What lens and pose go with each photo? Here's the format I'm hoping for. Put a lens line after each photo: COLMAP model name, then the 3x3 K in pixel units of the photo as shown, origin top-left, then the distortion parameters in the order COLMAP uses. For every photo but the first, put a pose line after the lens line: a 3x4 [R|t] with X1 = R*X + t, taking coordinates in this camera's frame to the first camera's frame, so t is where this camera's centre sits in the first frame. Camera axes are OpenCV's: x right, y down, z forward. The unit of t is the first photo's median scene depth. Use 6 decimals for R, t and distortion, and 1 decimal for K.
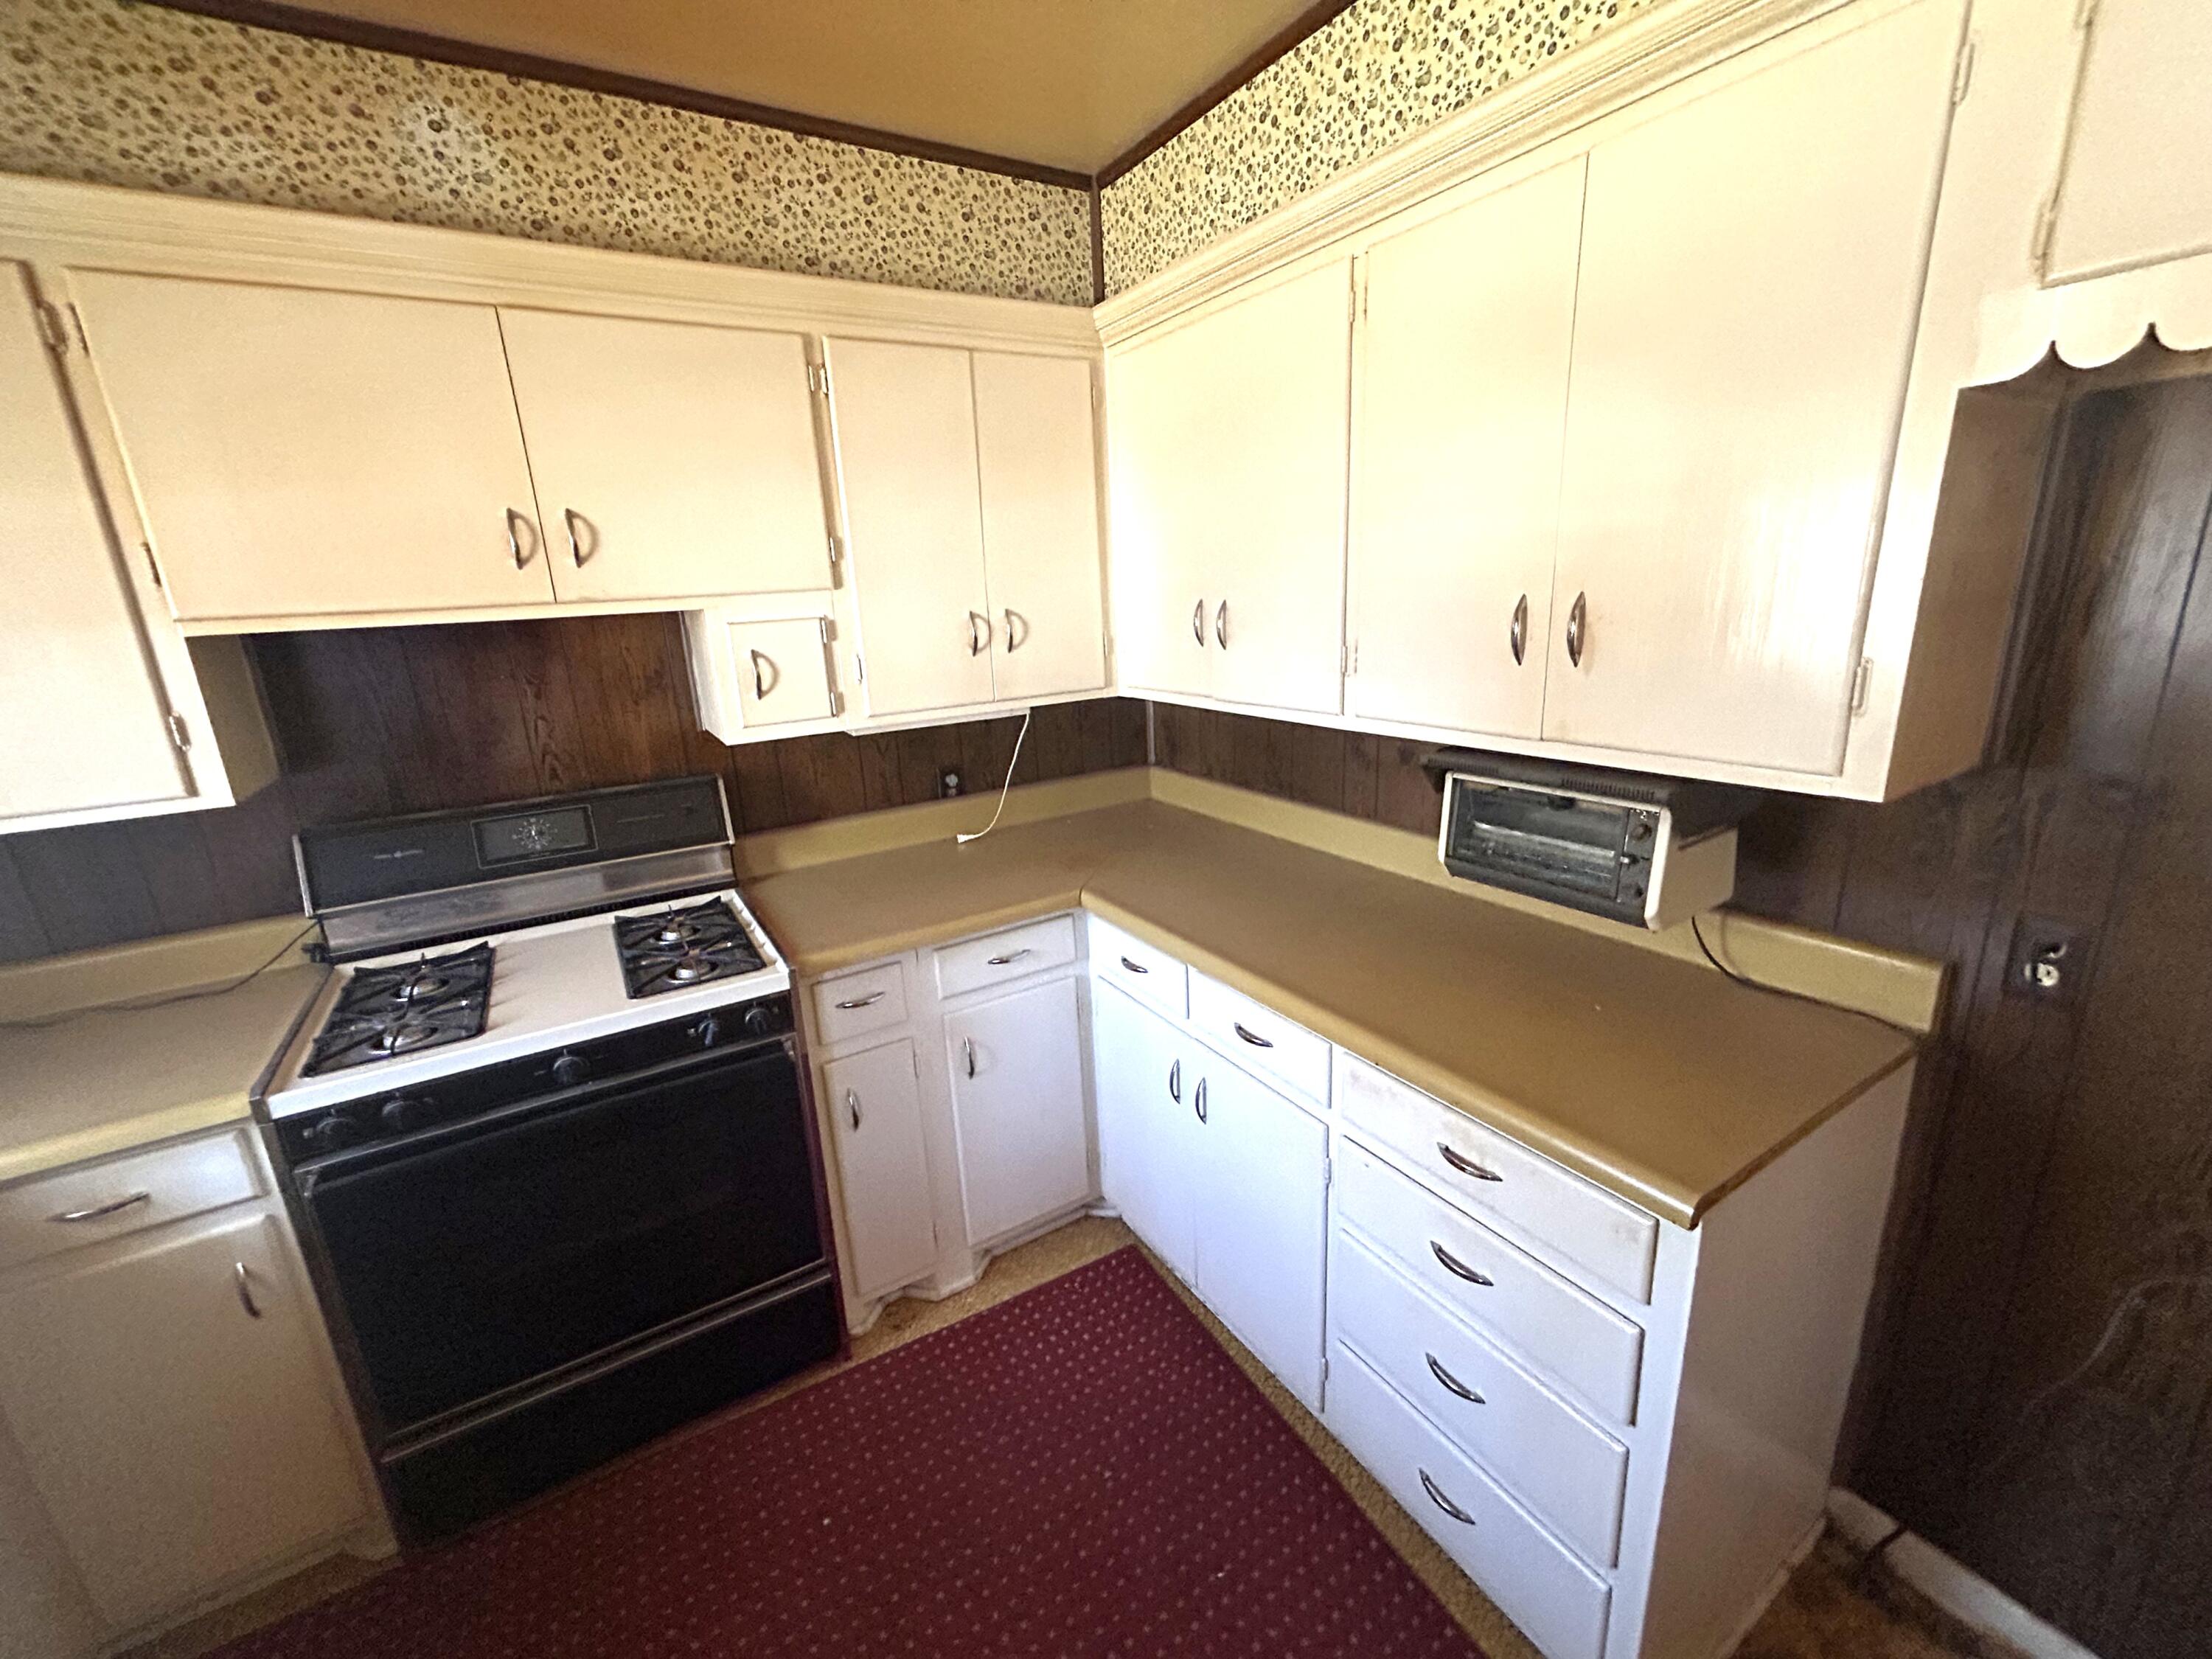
lens RADIAL K [[898.6, 0, 1104.8], [0, 898.6, 825.9], [0, 0, 1]] dist [-0.000353, 0.000139]
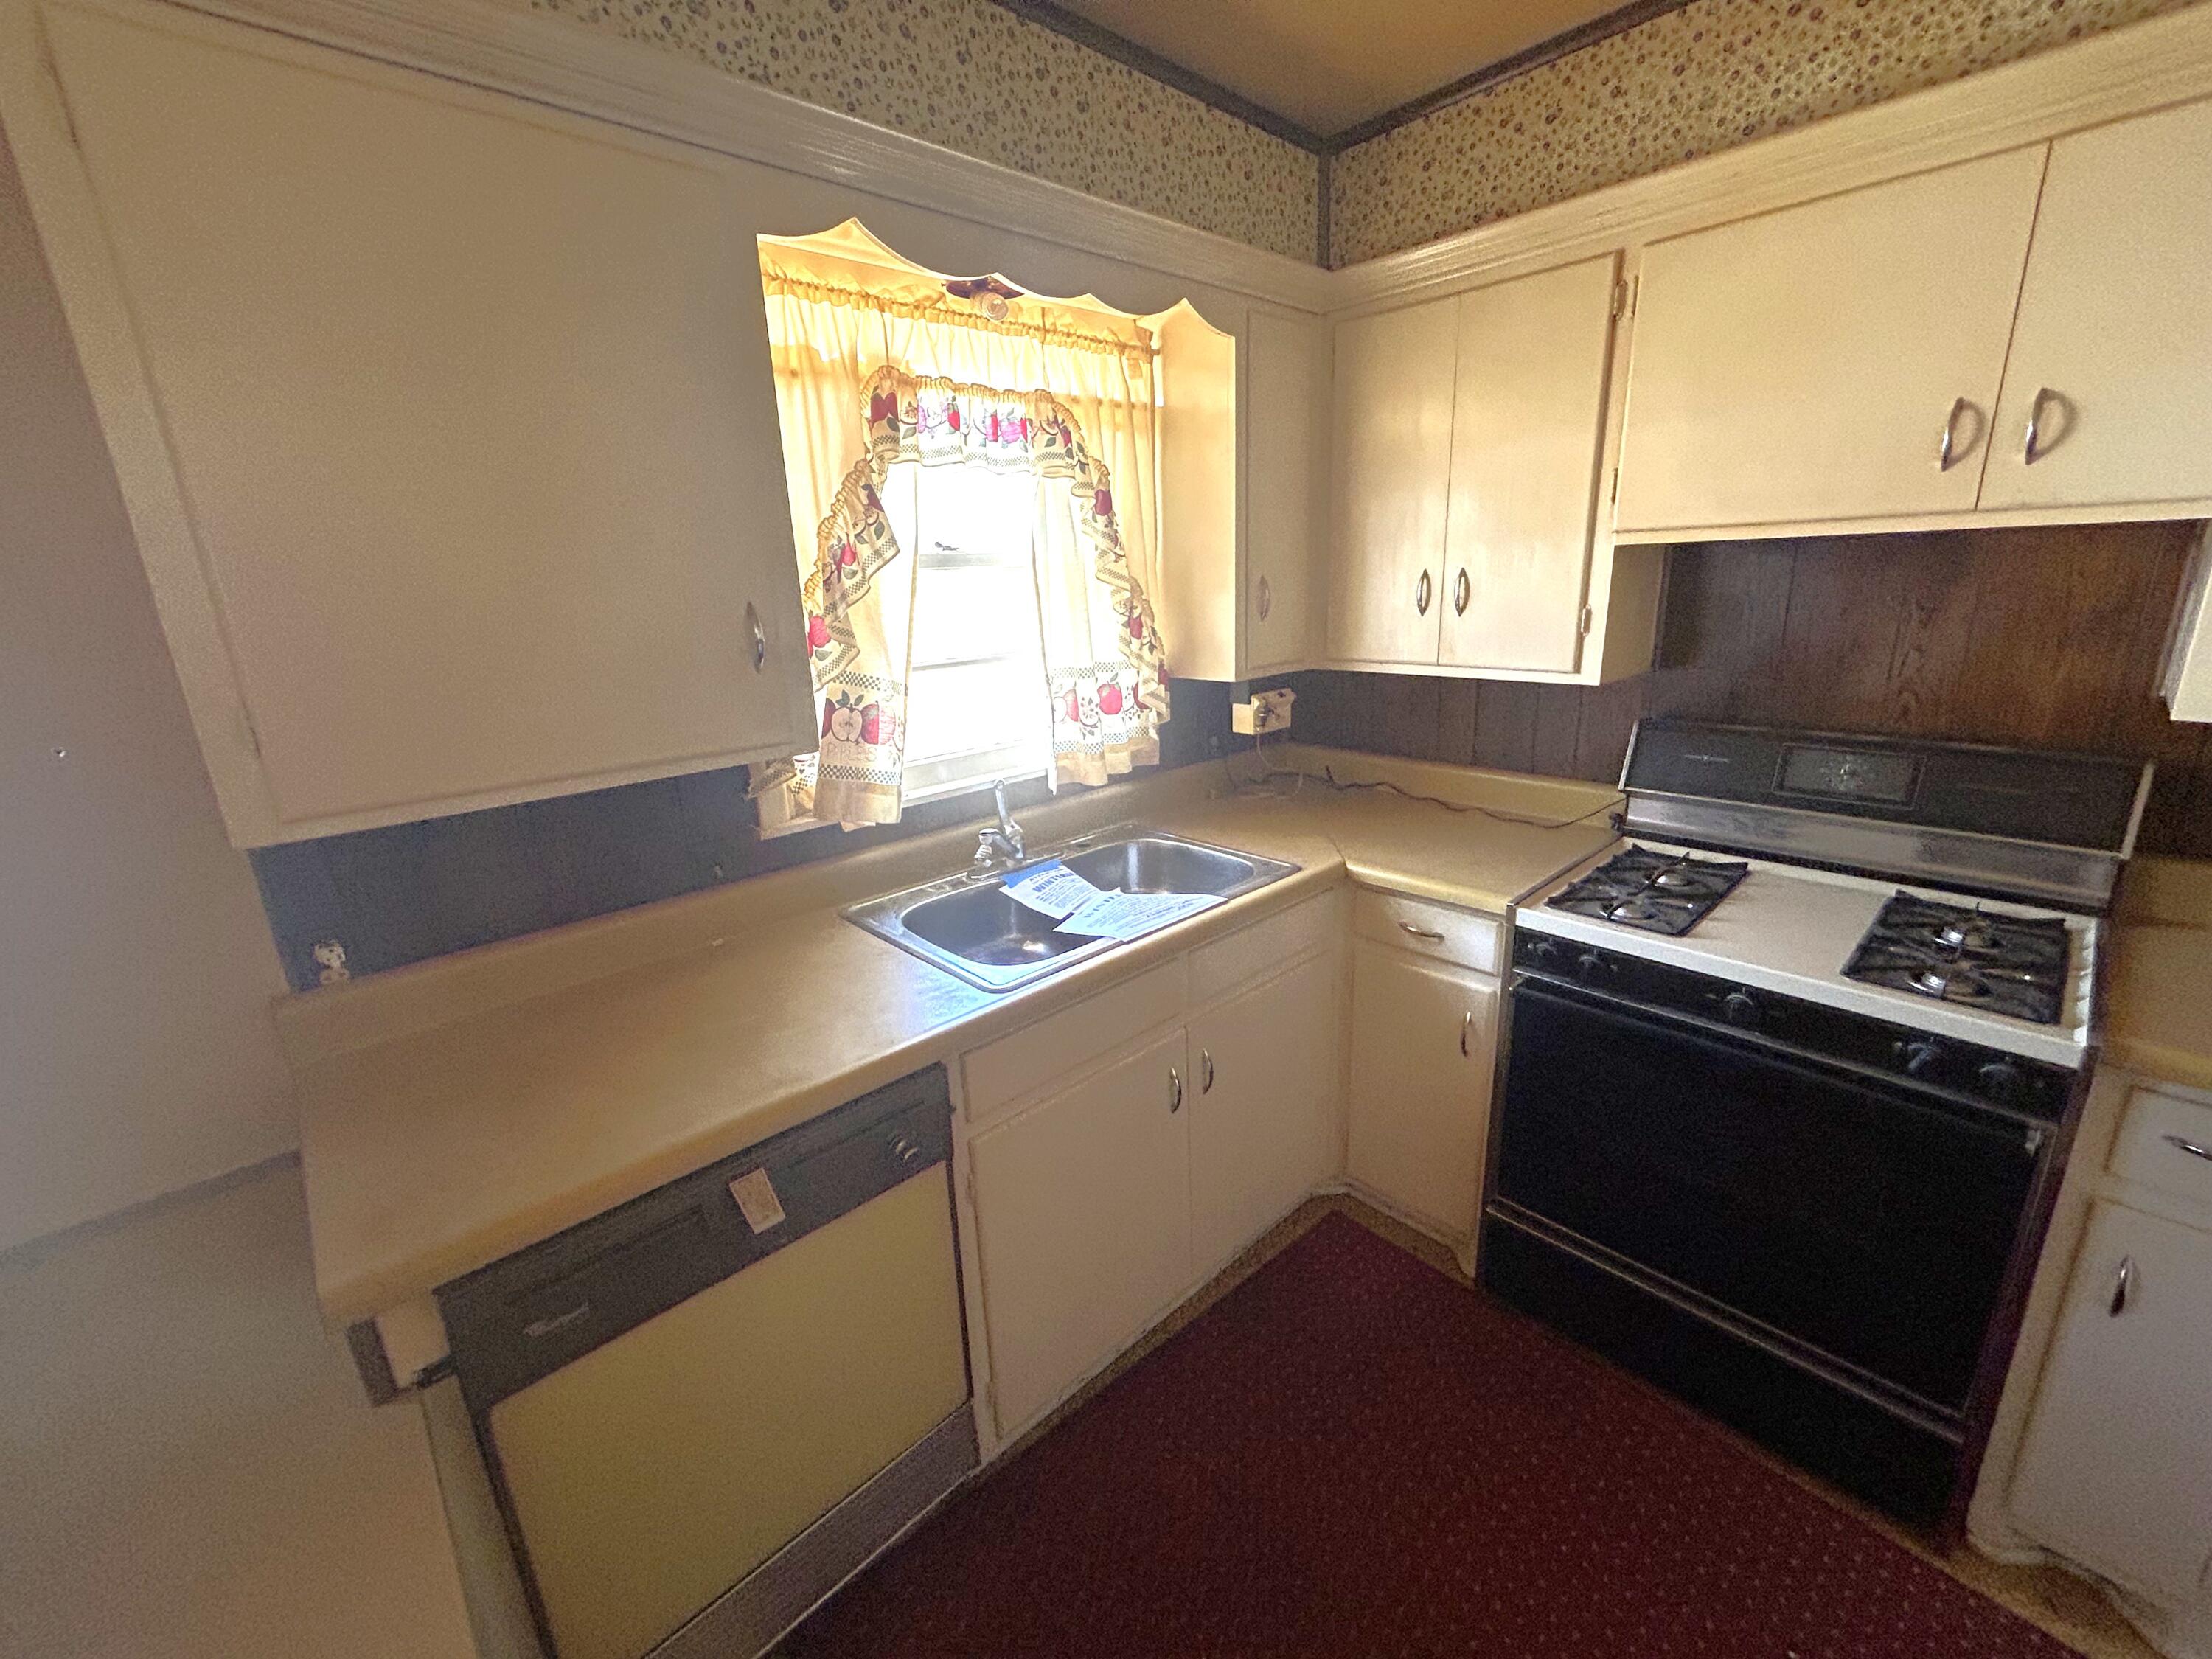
lens RADIAL K [[898.6, 0, 1105.2], [0, 898.6, 825.9], [0, 0, 1]] dist [-0.000353, 0.000139]
pose [[0.199897, 0.305099, -0.931105, 0.090497], [-0.226904, 0.938867, 0.258929, -0.006482], [0.953182, 0.159512, 0.256904, 0.061534]]
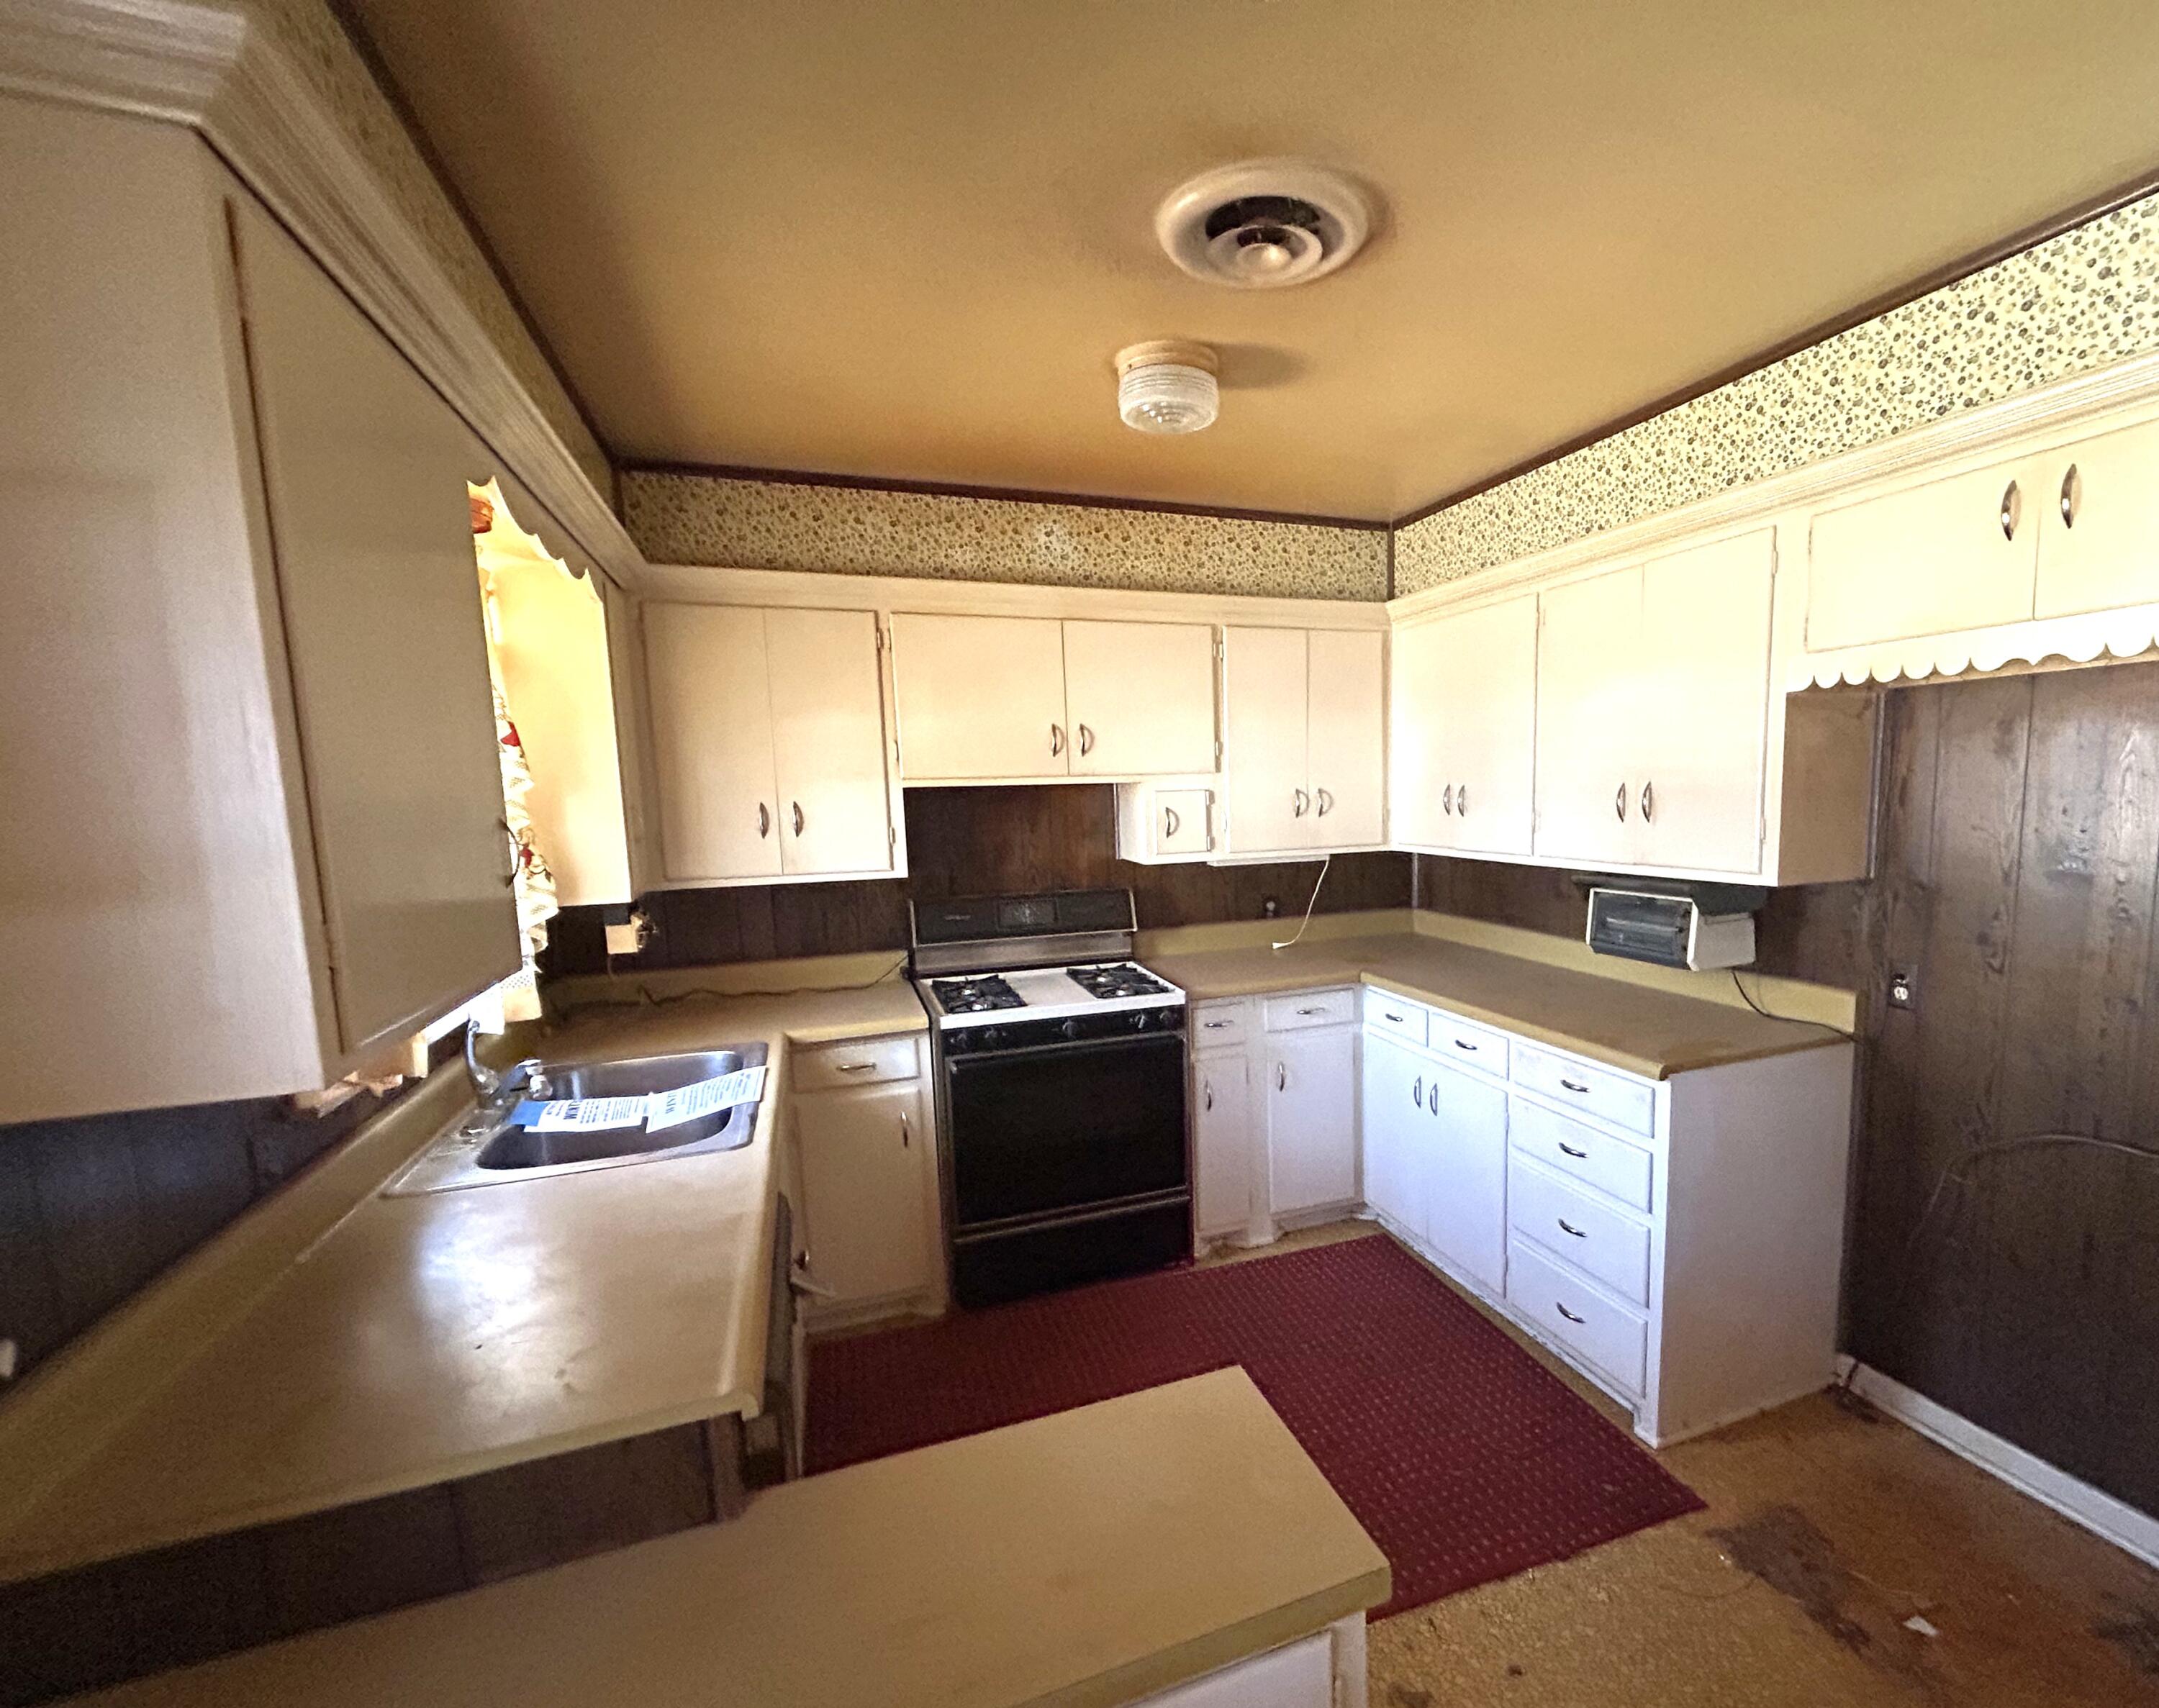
lens RADIAL K [[985.1, 0, 1224.0], [0, 985.1, 913.3], [0, 0, 1]] dist [-0.001172, -0.000138]
pose [[0.986847, 0.046303, -0.154883, -0.001491], [-0.065535, 0.990430, -0.121465, 0.225809], [0.147776, 0.130018, 0.980437, -0.785278]]
